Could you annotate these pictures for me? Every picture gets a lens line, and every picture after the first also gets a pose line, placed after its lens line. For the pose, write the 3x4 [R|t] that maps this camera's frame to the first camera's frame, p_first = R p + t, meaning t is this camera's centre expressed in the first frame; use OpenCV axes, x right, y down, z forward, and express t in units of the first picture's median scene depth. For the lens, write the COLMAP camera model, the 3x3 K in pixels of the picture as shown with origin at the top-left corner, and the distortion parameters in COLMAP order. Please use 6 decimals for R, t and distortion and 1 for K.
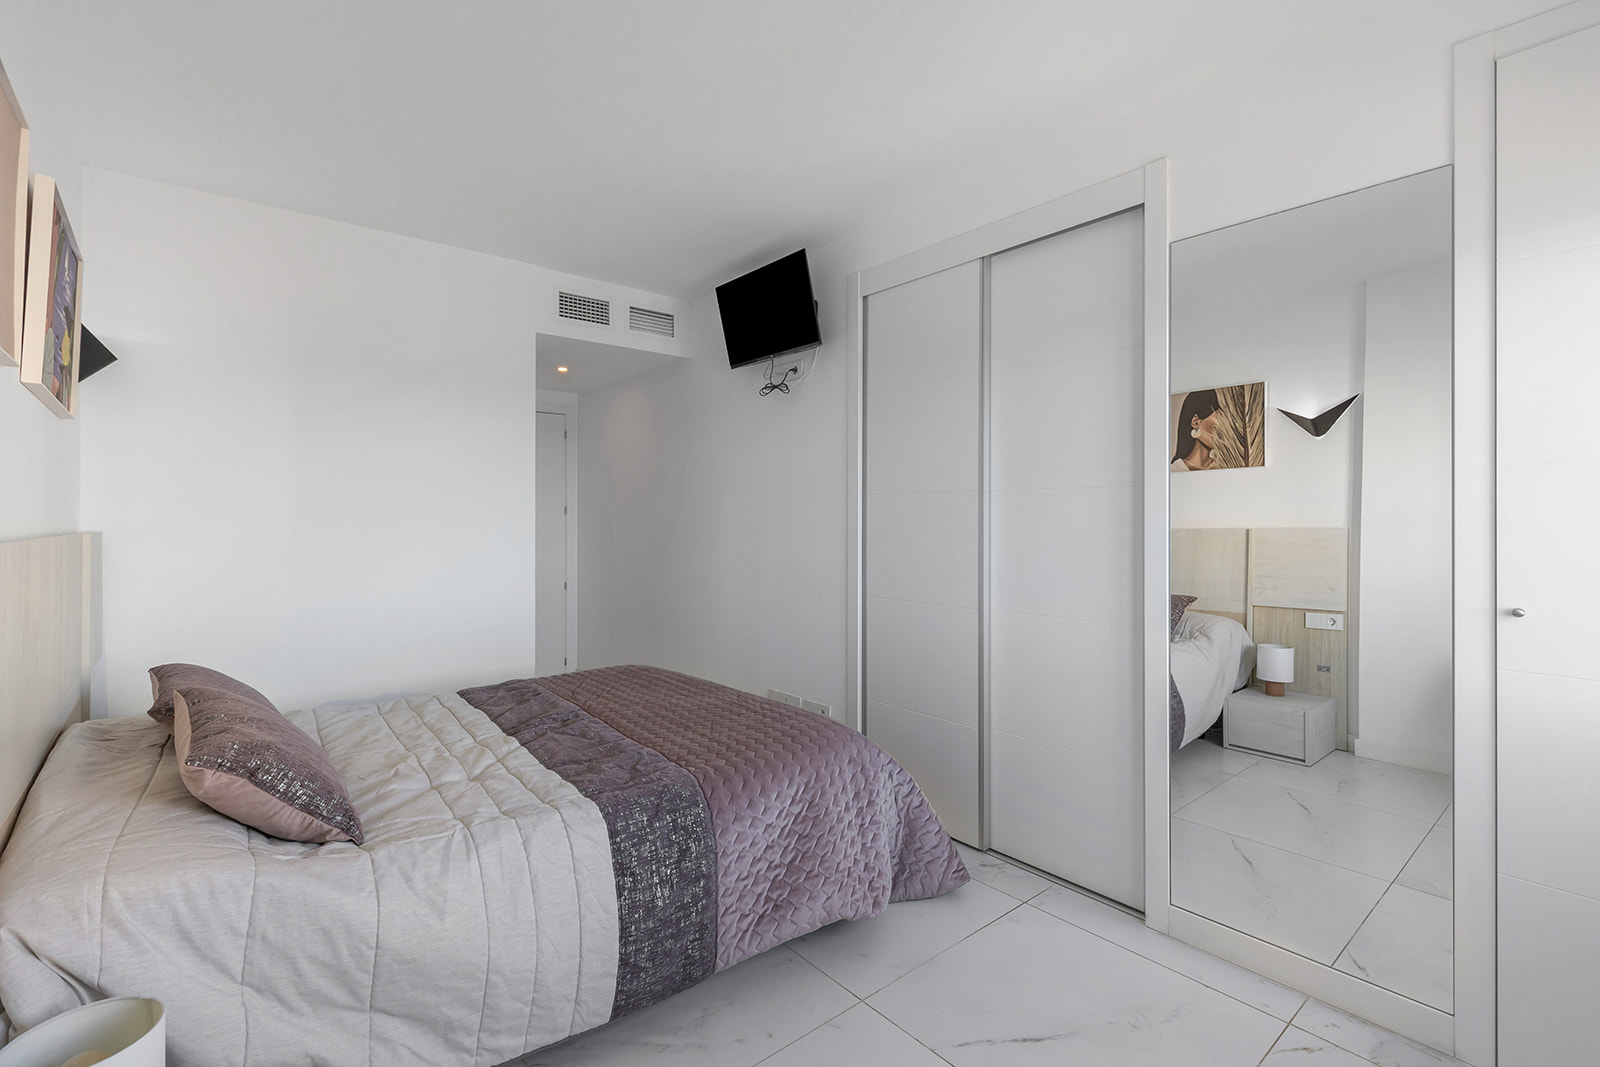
lens RADIAL K [[725.5, 0, 799.6], [0, 725.5, 526.9], [0, 0, 1]] dist [0.001294, 0.000168]
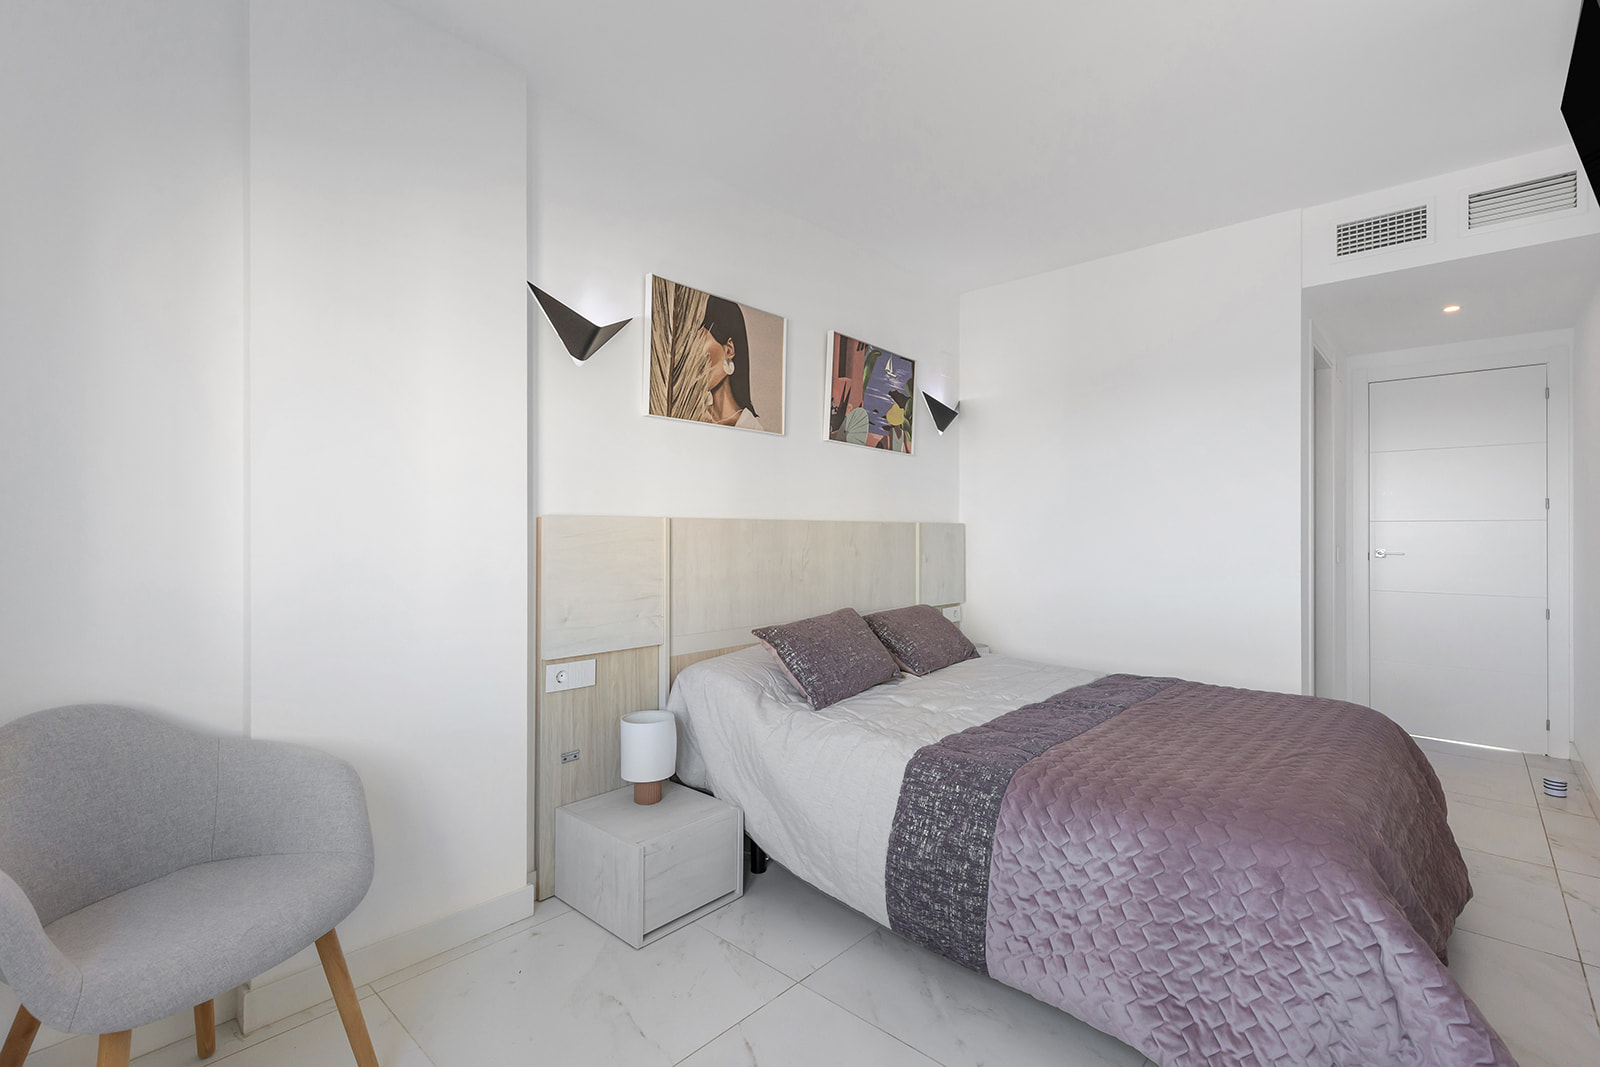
lens RADIAL K [[725.5, 0, 799.6], [0, 725.5, 526.9], [0, 0, 1]] dist [0.001294, 0.000168]
pose [[0.129478, -0.002248, -0.991580, 0.818120], [-0.010055, 0.999943, -0.003580, 0.038202], [0.991531, 0.010434, 0.129448, 0.650212]]
